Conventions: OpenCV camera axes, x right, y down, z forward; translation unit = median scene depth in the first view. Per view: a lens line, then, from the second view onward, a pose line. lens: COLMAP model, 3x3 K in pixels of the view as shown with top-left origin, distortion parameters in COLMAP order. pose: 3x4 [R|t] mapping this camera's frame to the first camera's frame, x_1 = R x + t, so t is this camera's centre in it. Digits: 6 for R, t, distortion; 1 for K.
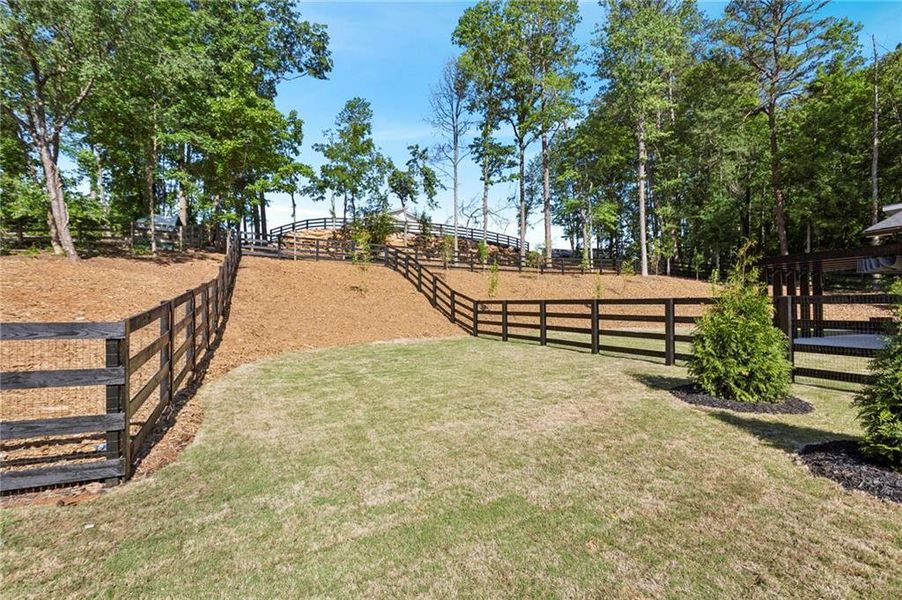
lens RADIAL K [[427.7, 0, 459.3], [0, 427.7, 305.8], [0, 0, 1]] dist [-0.002068, 0.002291]
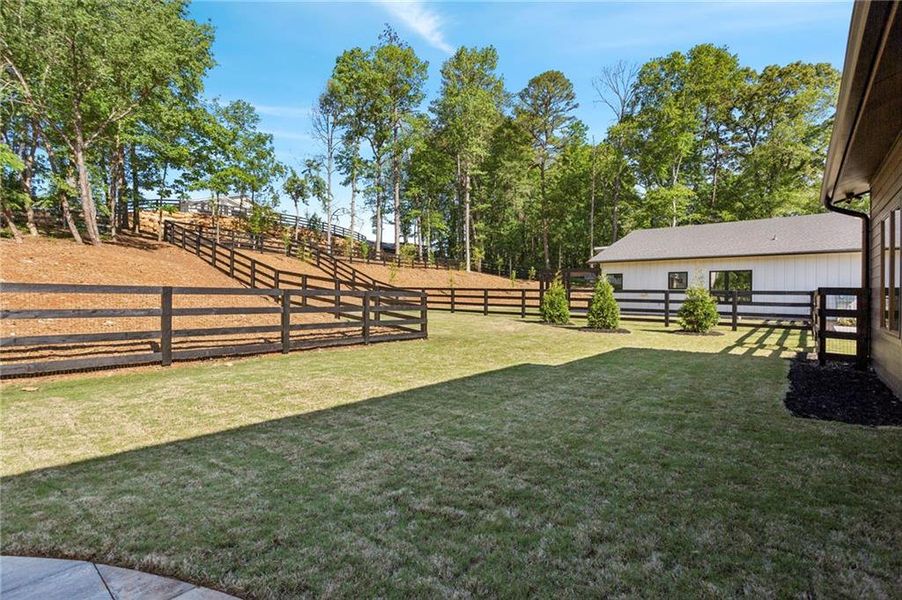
lens RADIAL K [[427.7, 0, 448.0], [0, 427.7, 298.5], [0, 0, 1]] dist [-0.002068, 0.002291]
pose [[0.900521, 0.013413, 0.434606, -0.241516], [-0.019791, 0.999753, 0.010155, 0.004986], [-0.434362, -0.017746, 0.900564, -0.248284]]
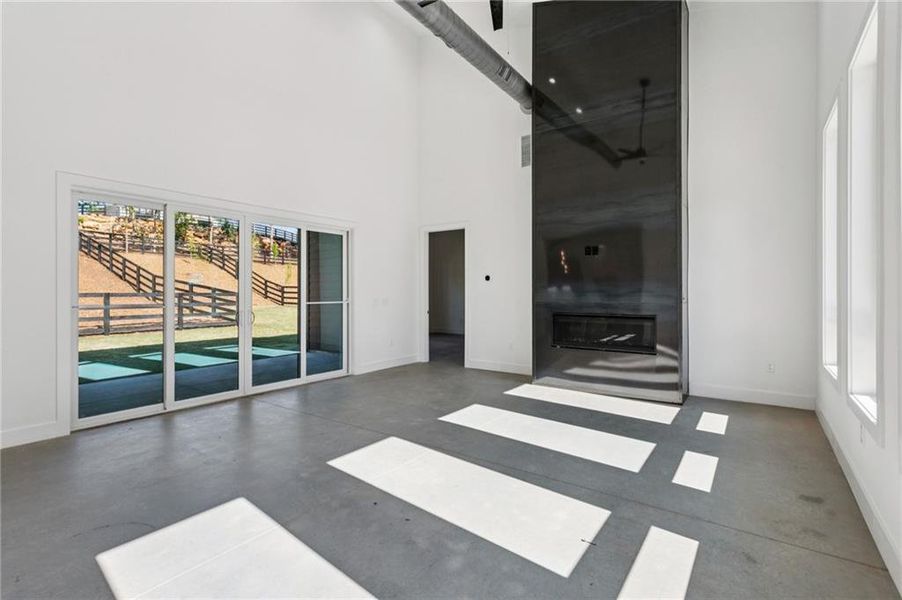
lens RADIAL K [[427.7, 0, 455.5], [0, 427.7, 296.4], [0, 0, 1]] dist [-0.002068, 0.002291]
pose [[0.865460, -0.003439, 0.500966, -0.122911], [-0.006062, 0.999831, 0.017336, -0.001986], [-0.500941, -0.018040, 0.865293, -0.495444]]
